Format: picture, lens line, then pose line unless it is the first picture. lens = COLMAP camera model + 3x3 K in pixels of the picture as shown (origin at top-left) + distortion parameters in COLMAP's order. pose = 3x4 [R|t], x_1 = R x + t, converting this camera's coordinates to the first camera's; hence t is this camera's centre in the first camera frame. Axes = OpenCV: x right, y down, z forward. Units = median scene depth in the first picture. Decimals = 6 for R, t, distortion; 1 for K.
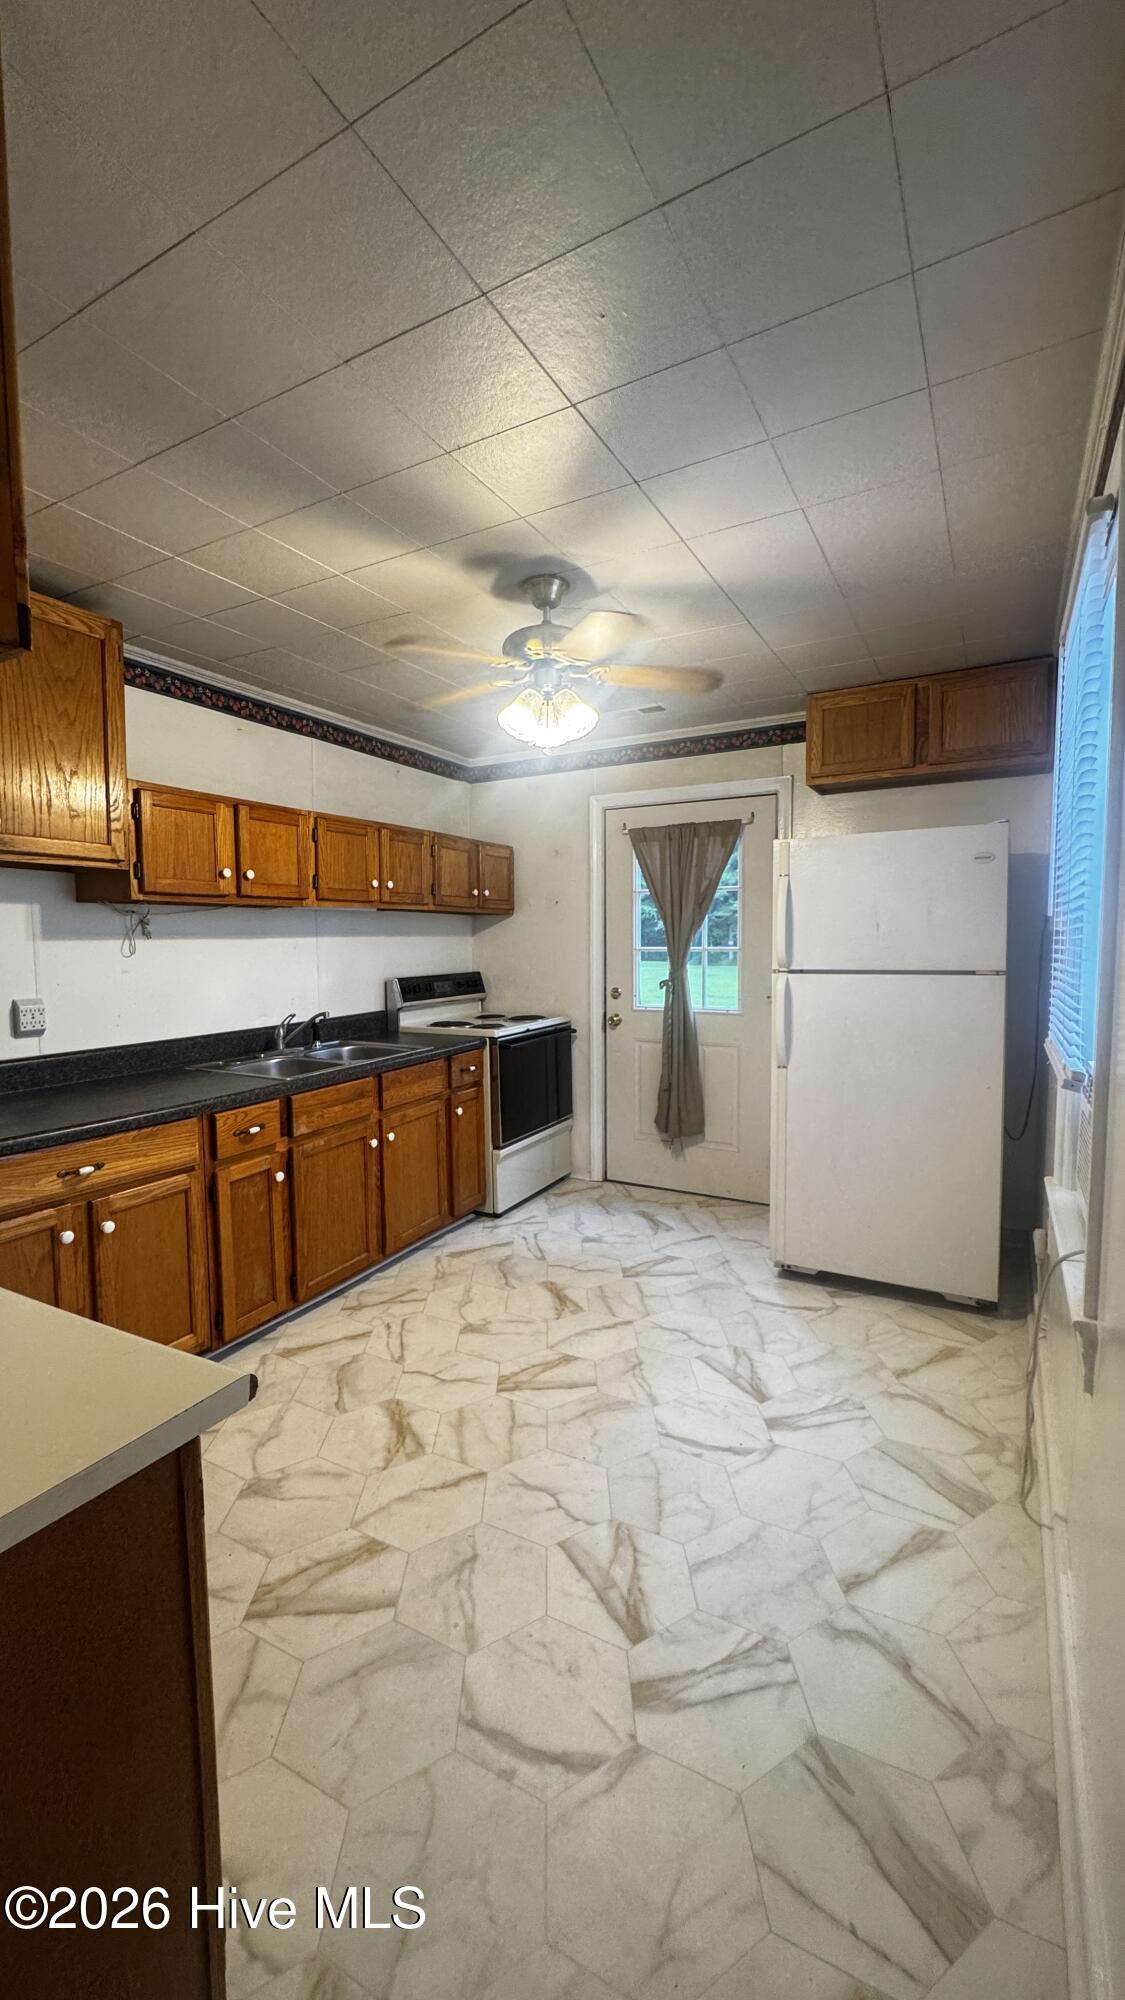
lens RADIAL K [[801.3, 0, 563.4], [0, 801.3, 994.0], [0, 0, 1]] dist [-0.008547, 0.001767]
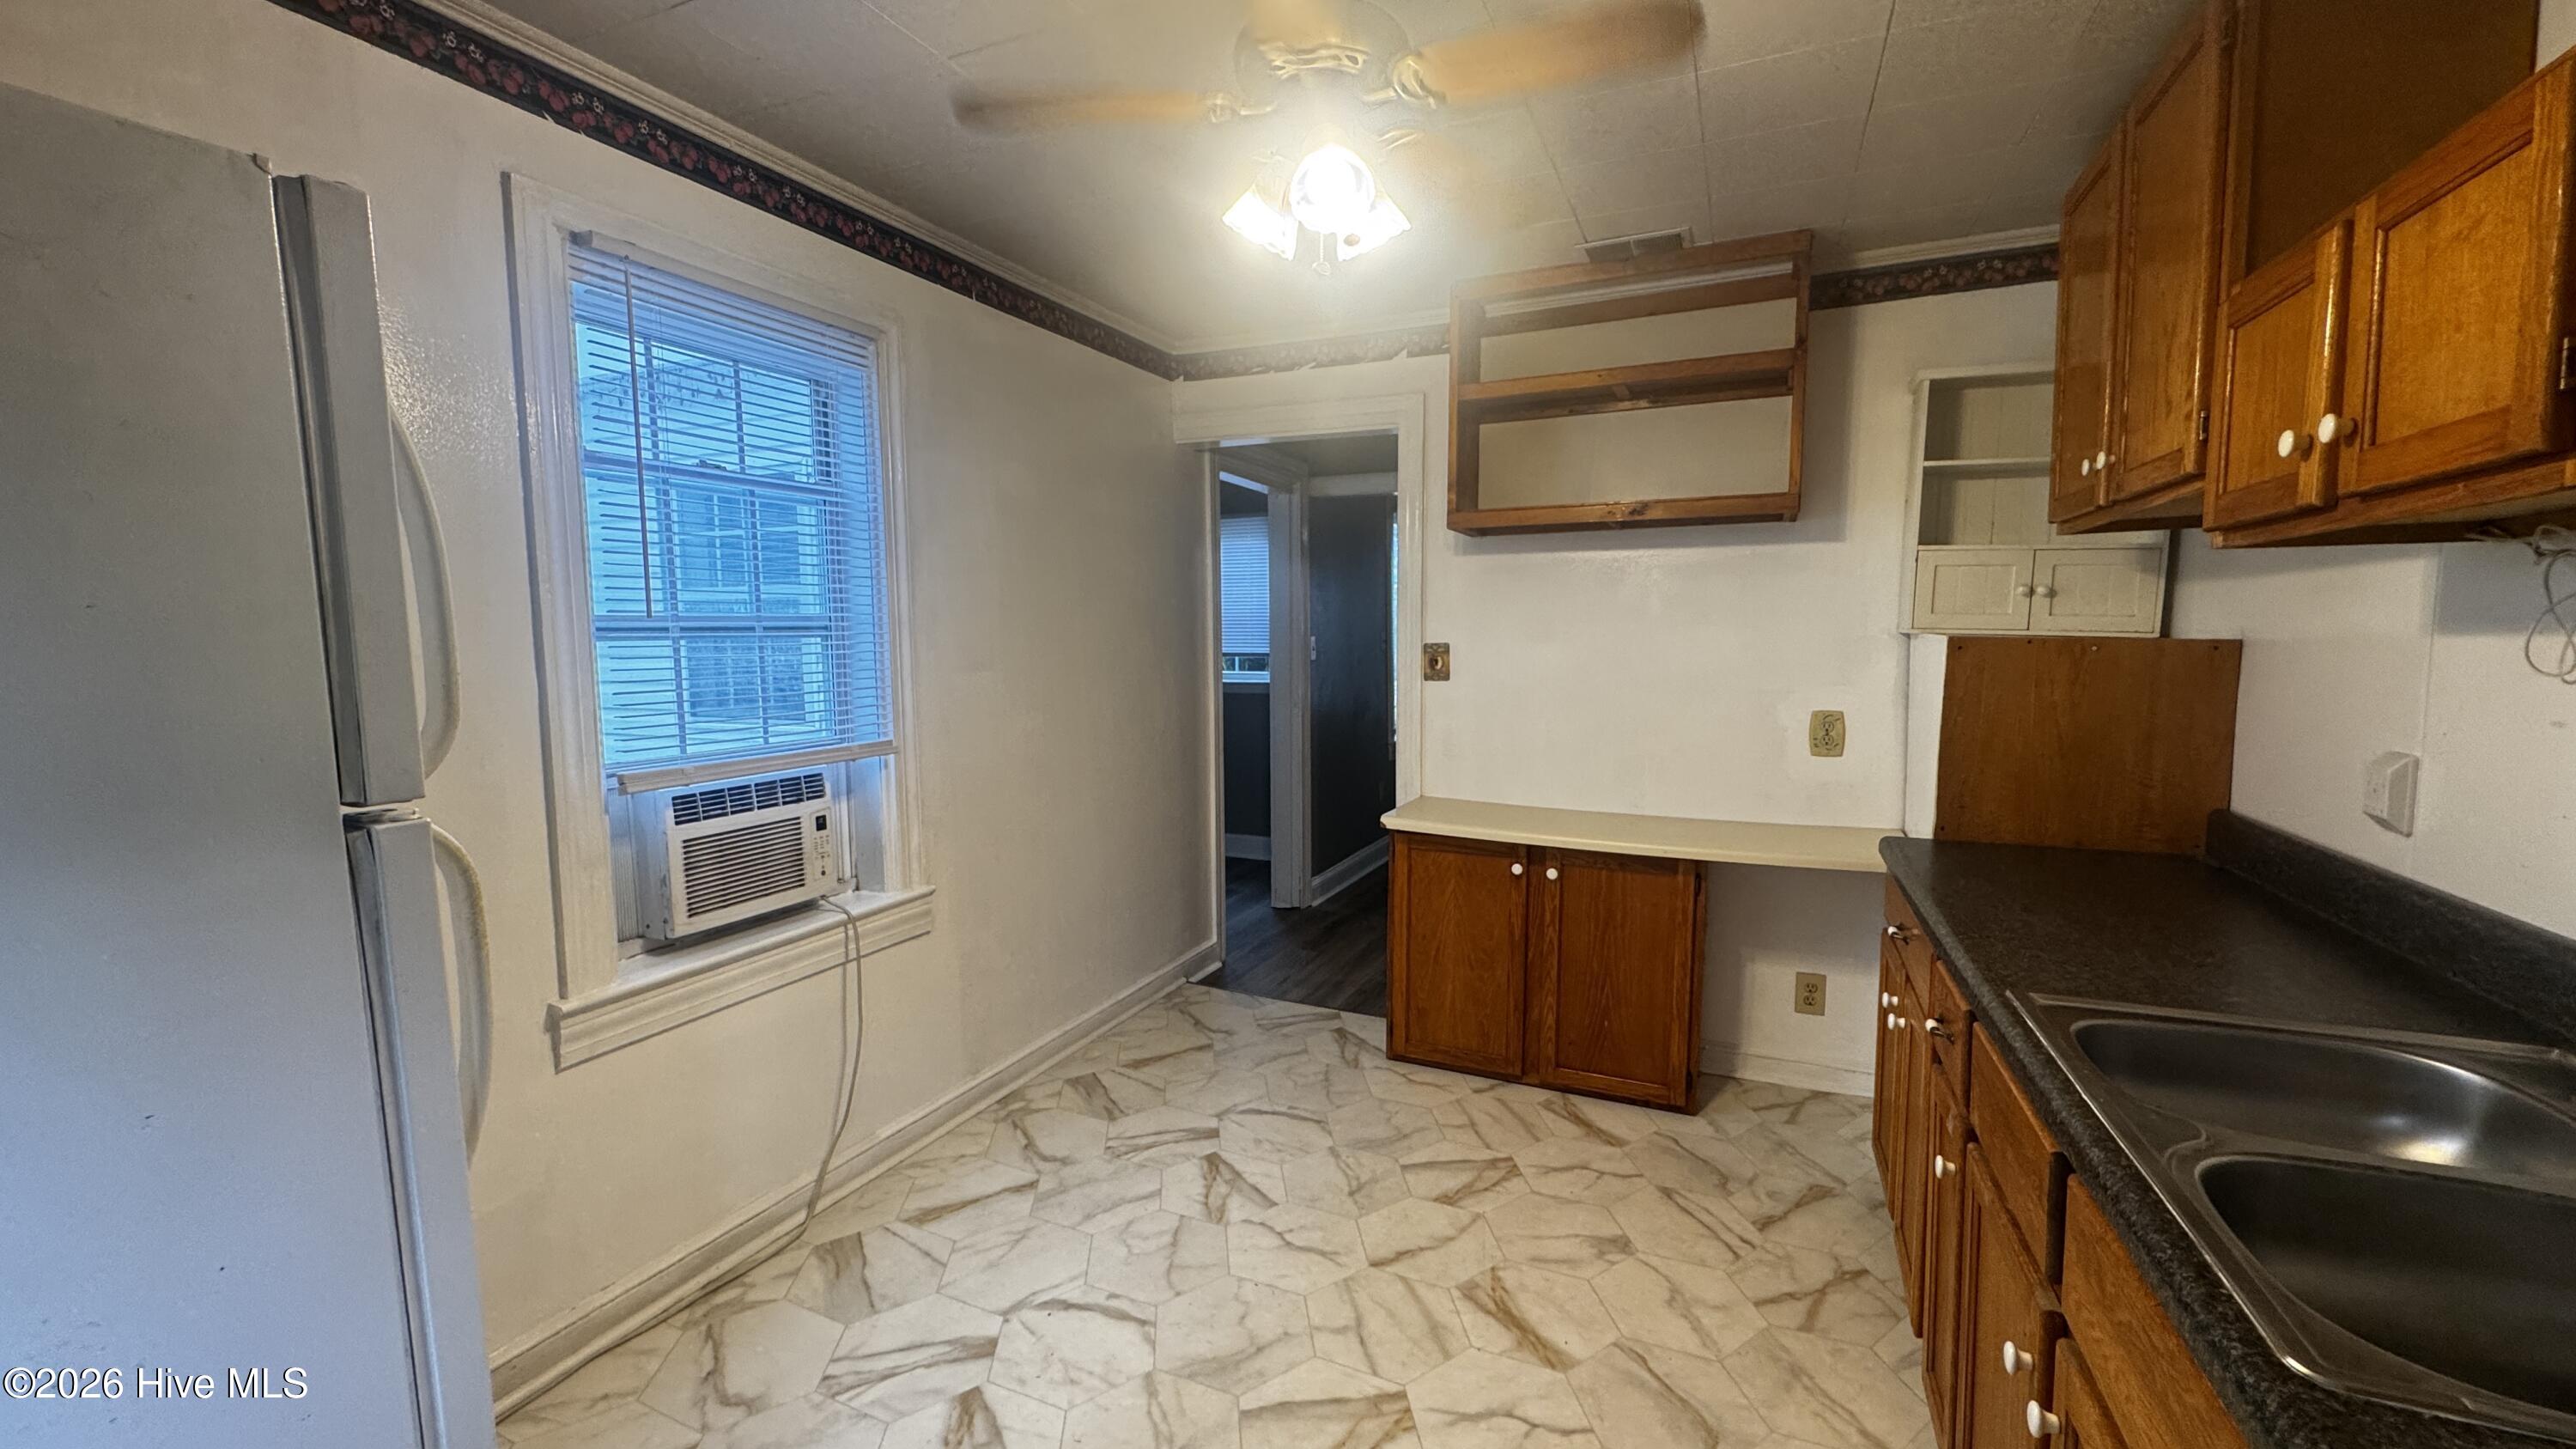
lens RADIAL K [[1032.2, 0, 1283.4], [0, 1032.2, 735.7], [0, 0, 1]] dist [-0.008547, 0.001767]
pose [[-0.997039, 0.018507, -0.074636, 0.055767], [0.005757, 0.985847, 0.167547, -0.118480], [0.076681, 0.166621, -0.983035, 1.631946]]
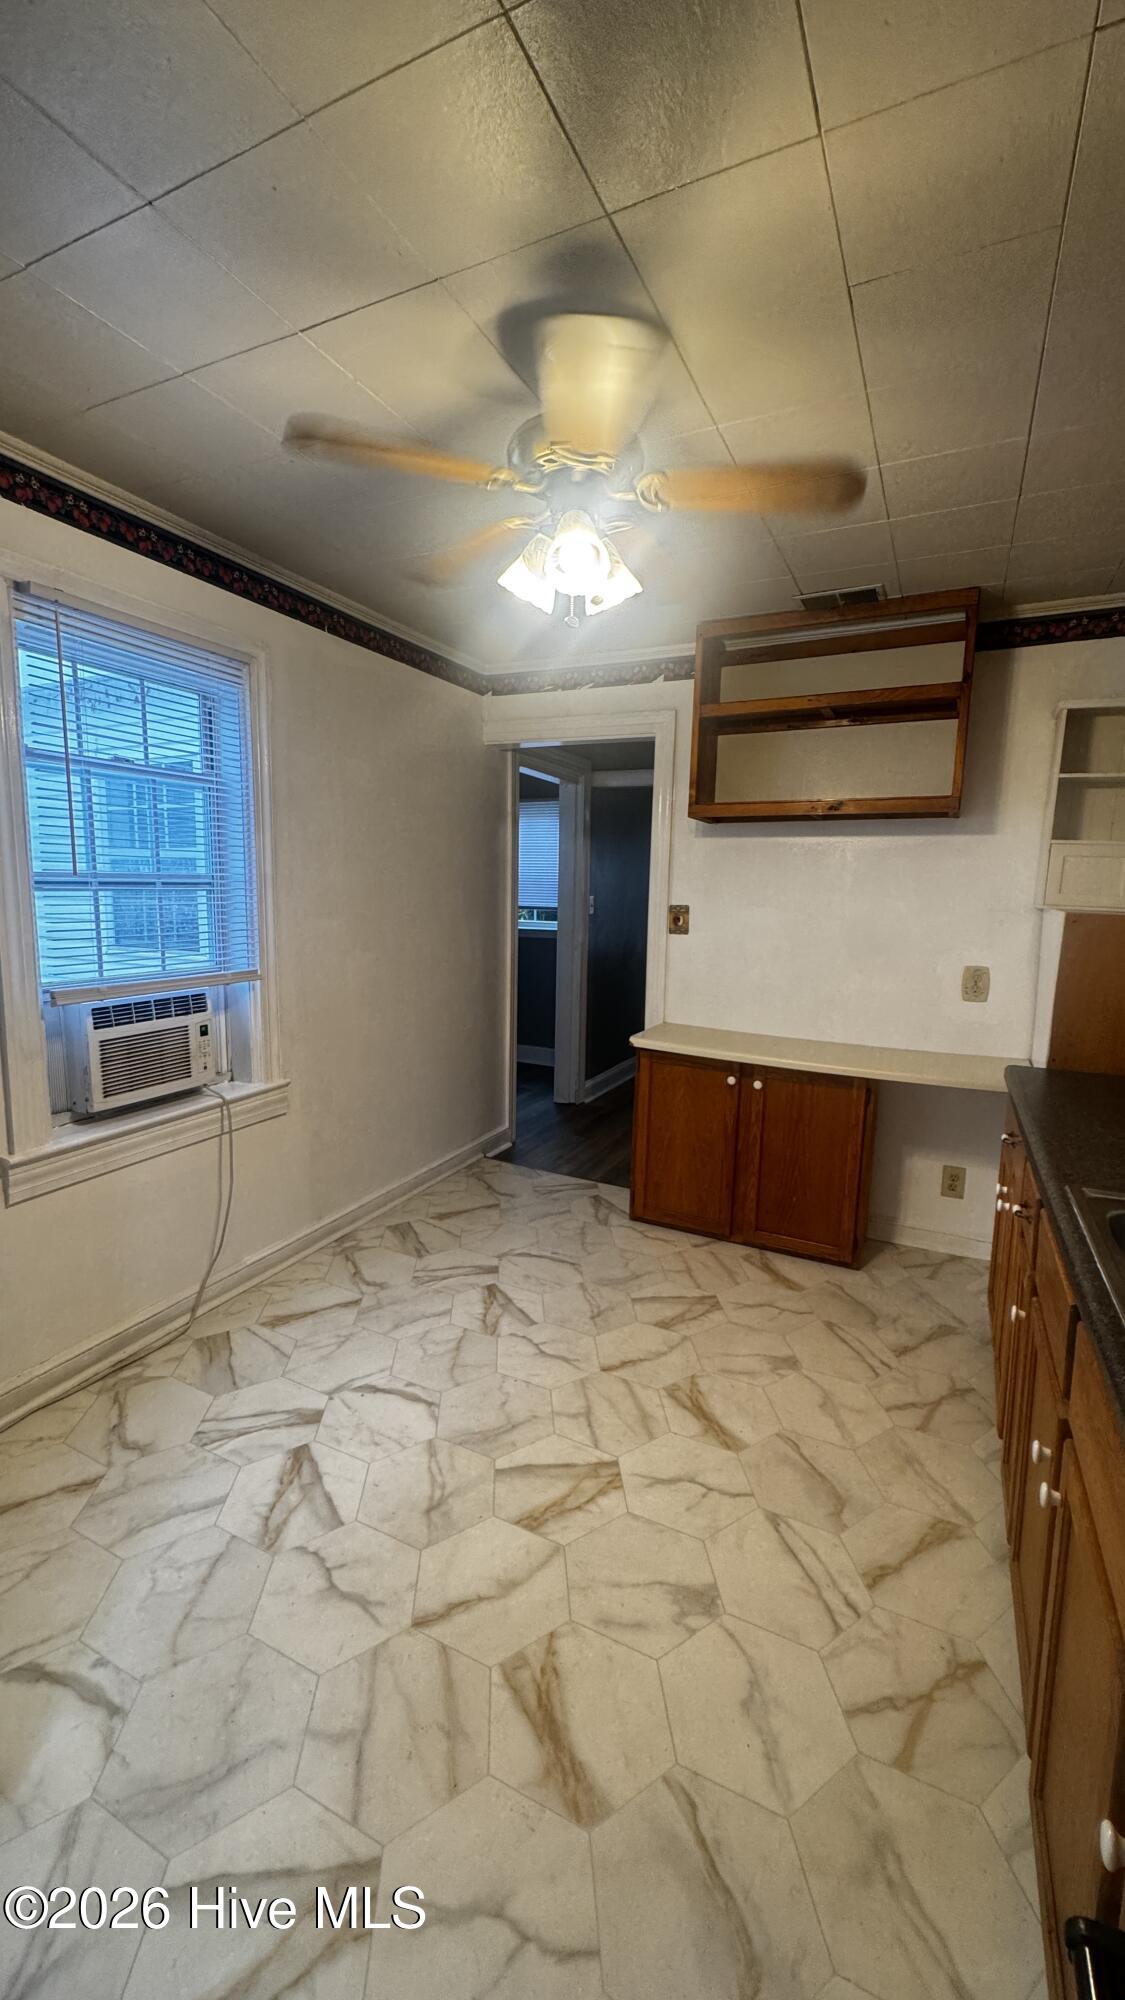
lens RADIAL K [[801.3, 0, 558.4], [0, 801.3, 1004.4], [0, 0, 1]] dist [-0.008547, 0.001767]
pose [[-0.998897, -0.006661, -0.046487, 0.018250], [-0.016364, 0.977217, 0.211610, -0.130700], [0.044019, 0.212137, -0.976248, 1.656805]]
